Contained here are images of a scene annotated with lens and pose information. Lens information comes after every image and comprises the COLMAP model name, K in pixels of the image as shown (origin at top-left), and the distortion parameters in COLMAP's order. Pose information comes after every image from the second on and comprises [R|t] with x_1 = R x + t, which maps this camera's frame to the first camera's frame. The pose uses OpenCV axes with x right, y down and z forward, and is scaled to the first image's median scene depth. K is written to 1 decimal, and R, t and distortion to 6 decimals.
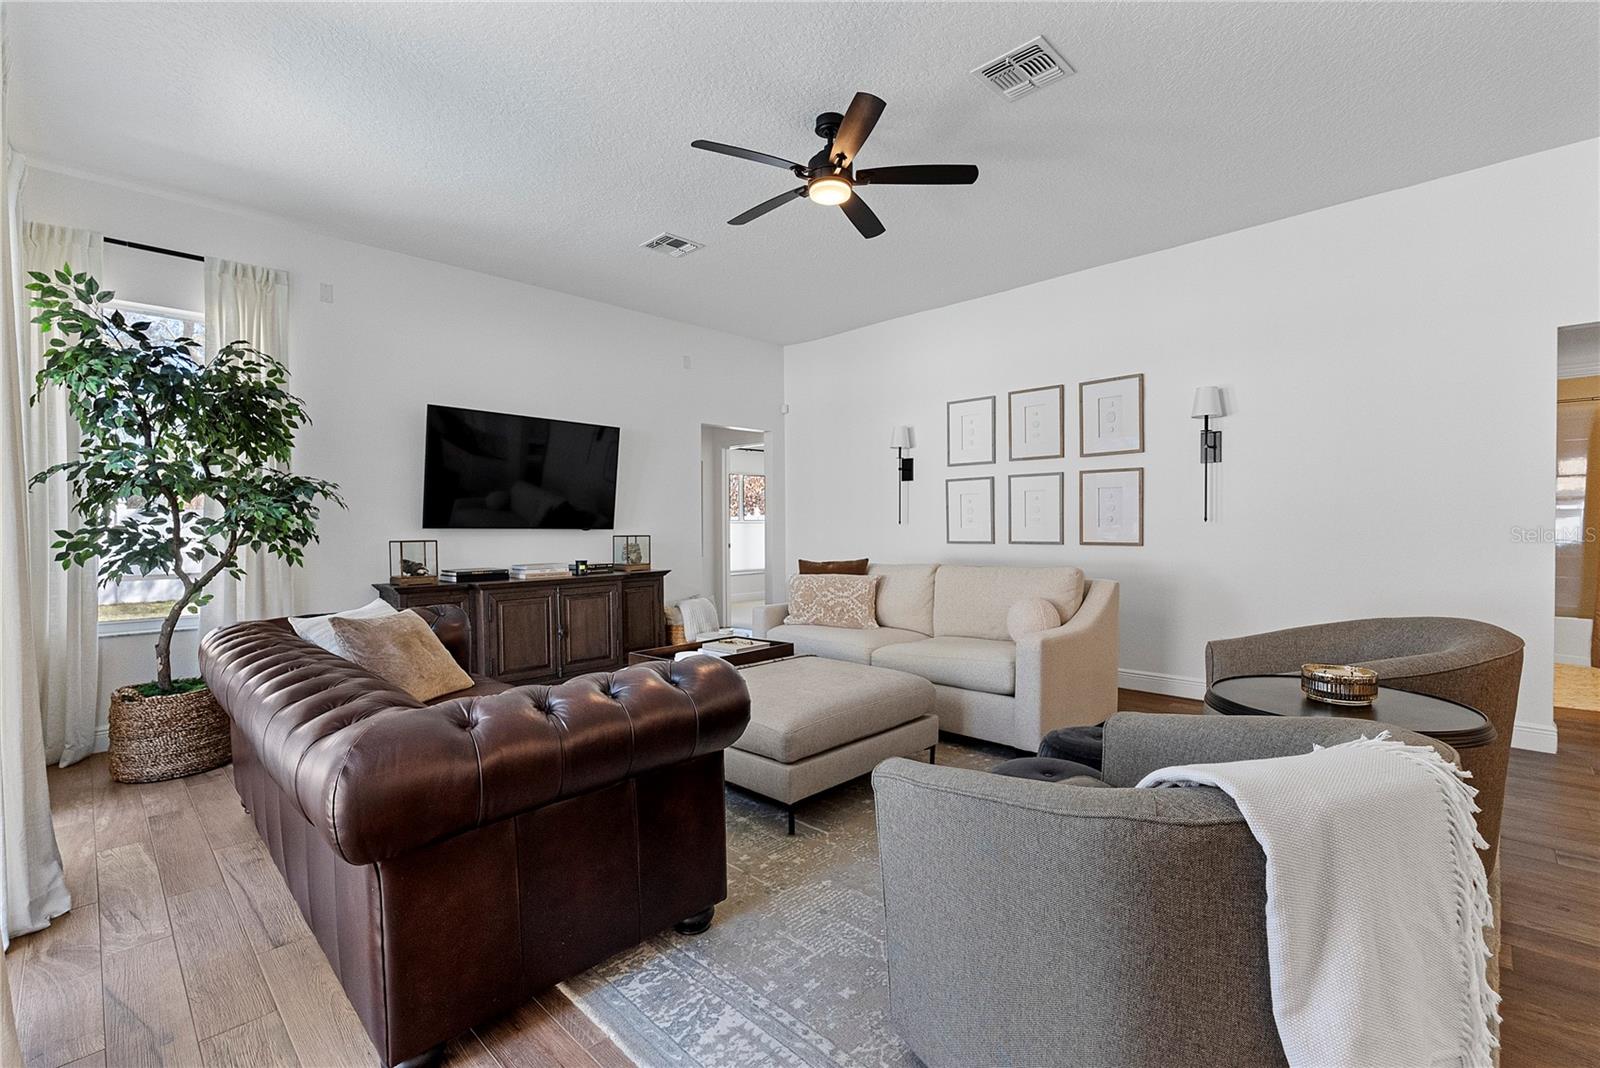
lens RADIAL K [[708.7, 0, 791.2], [0, 708.7, 545.9], [0, 0, 1]] dist [-0.003389, -0.000053]
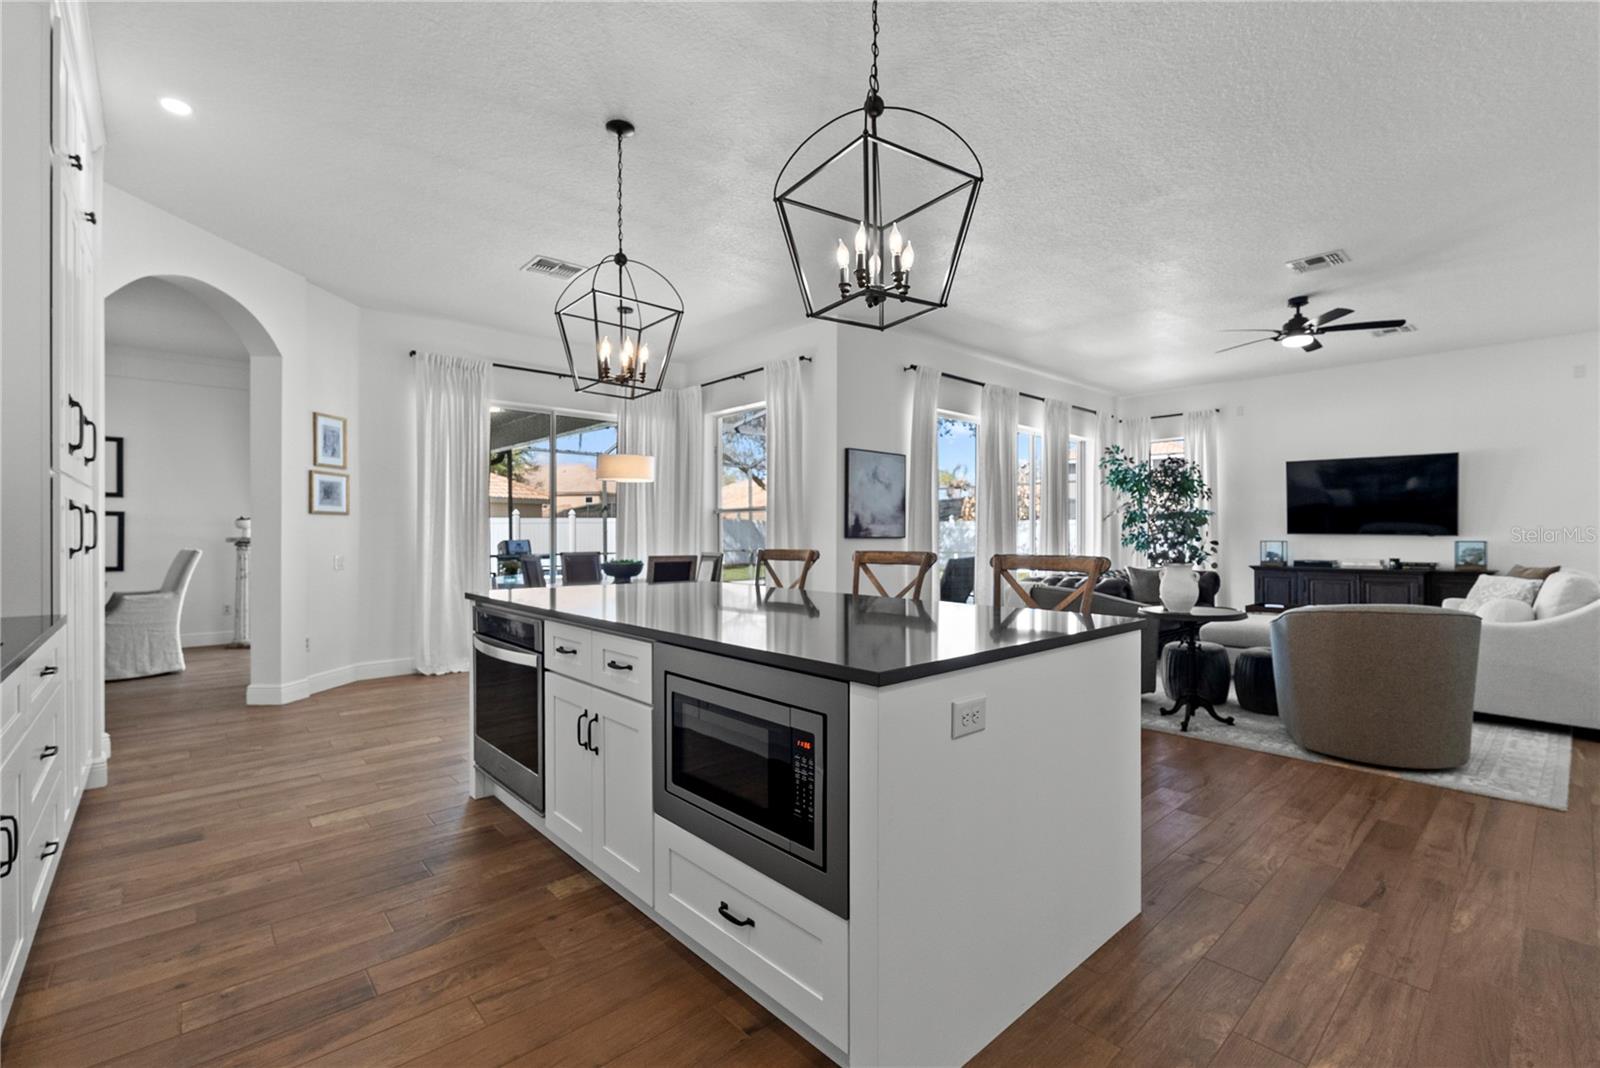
lens RADIAL K [[708.7, 0, 807.1], [0, 708.7, 532.4], [0, 0, 1]] dist [-0.003389, -0.000053]
pose [[-0.042445, 0.010836, -0.999040, 1.204852], [-0.027323, 0.999555, 0.012002, -0.016304], [0.998725, 0.027806, -0.042130, -0.081972]]
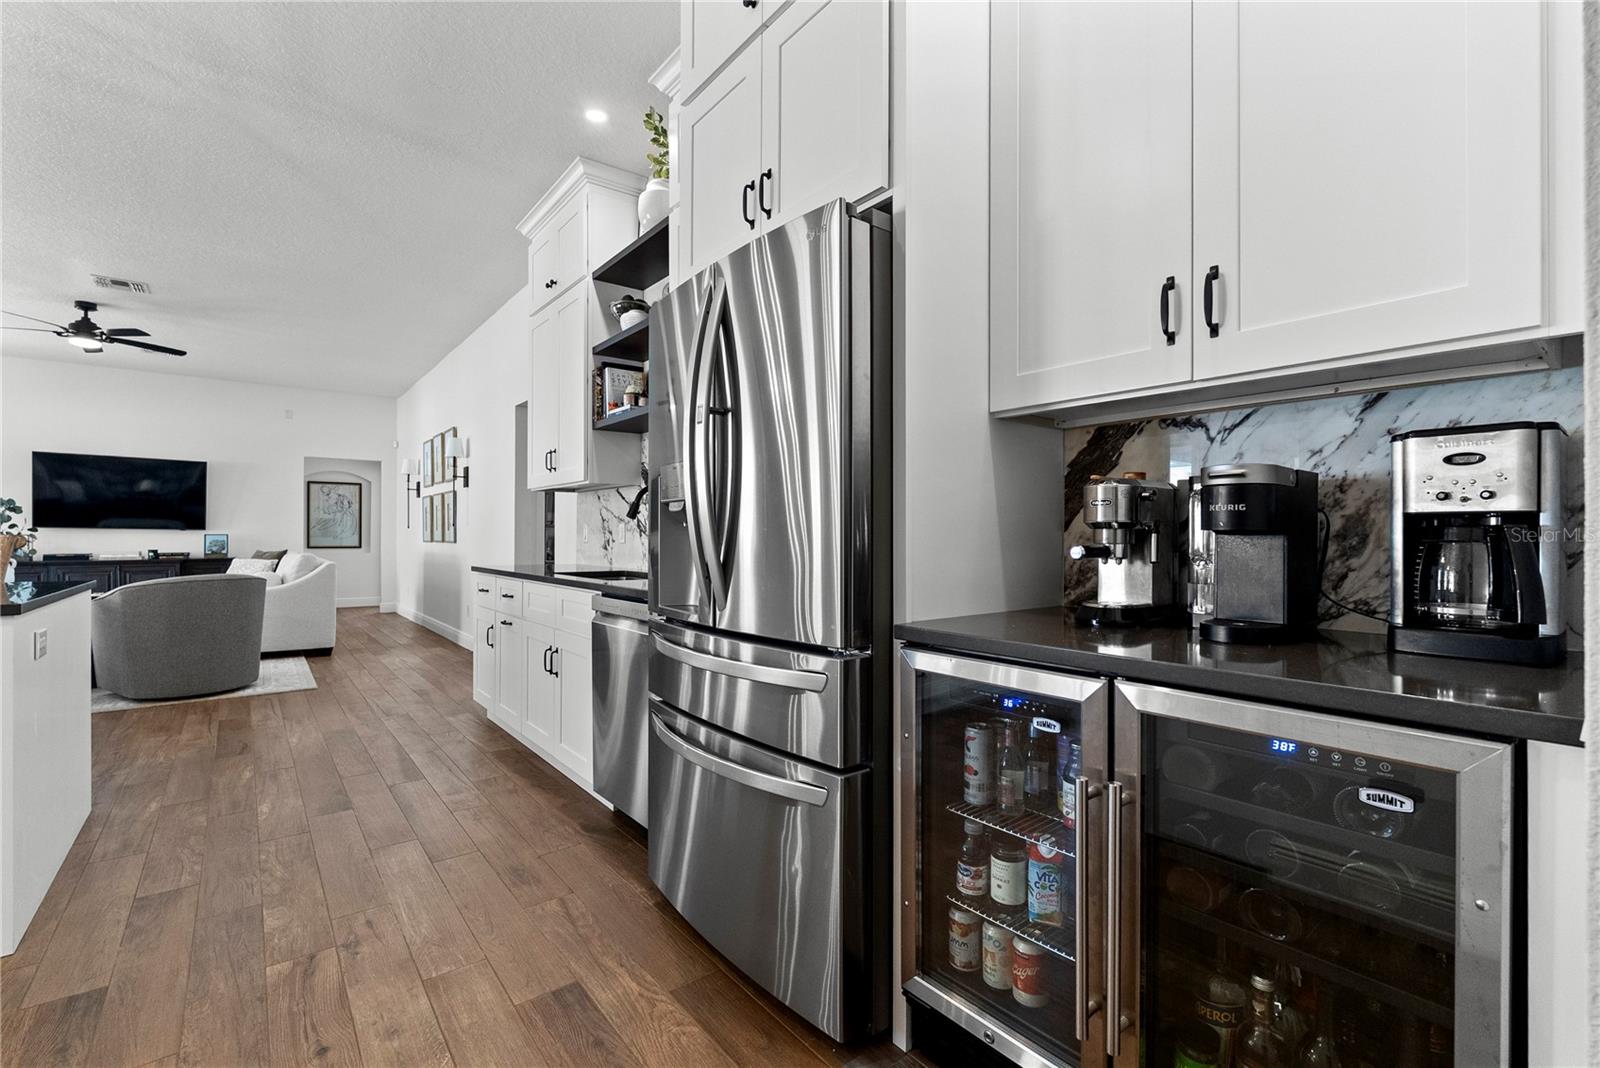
lens RADIAL K [[708.7, 0, 802.1], [0, 708.7, 533.1], [0, 0, 1]] dist [-0.003389, -0.000053]
pose [[0.992983, 0.012703, -0.117569, 1.384327], [-0.016055, 0.999490, -0.027610, 0.004620], [0.117159, 0.029304, 0.992681, -0.384362]]
